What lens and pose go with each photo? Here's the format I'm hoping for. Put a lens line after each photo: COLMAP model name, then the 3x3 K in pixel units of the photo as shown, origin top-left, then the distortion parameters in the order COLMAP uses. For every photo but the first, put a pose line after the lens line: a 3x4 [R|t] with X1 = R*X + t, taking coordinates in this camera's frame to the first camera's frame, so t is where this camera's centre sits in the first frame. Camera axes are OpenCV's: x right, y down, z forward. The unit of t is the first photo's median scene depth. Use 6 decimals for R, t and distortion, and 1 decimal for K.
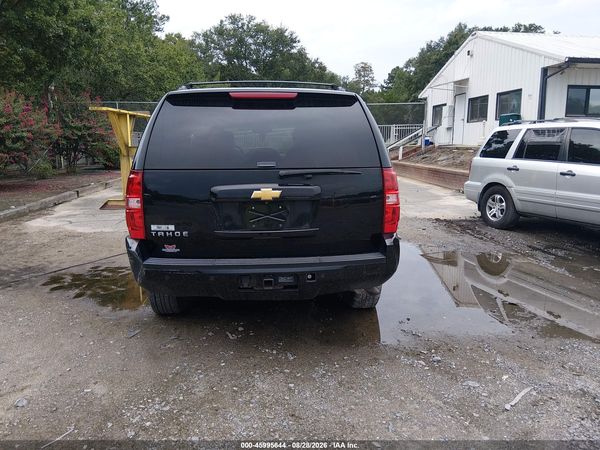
lens RADIAL K [[458.2, 0, 297.4], [0, 458.2, 223.6], [0, 0, 1]] dist [0.066945, -0.118462]
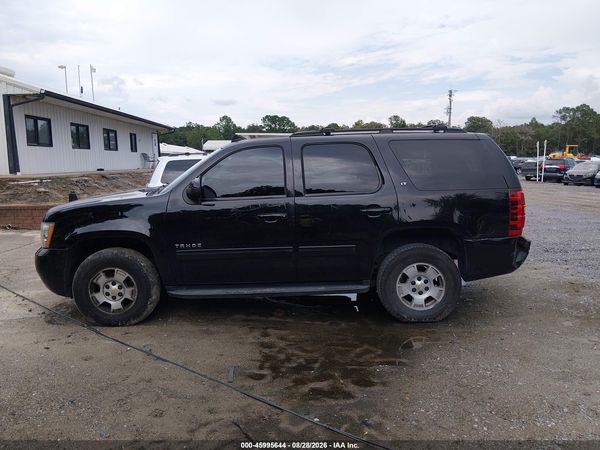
lens RADIAL K [[458.2, 0, 299.3], [0, 458.2, 221.6], [0, 0, 1]] dist [0.066945, -0.118462]
pose [[0.081978, -0.128590, 0.988304, -1.076273], [0.189433, 0.975574, 0.111220, -0.176492], [-0.978466, 0.178100, 0.104335, 0.889565]]
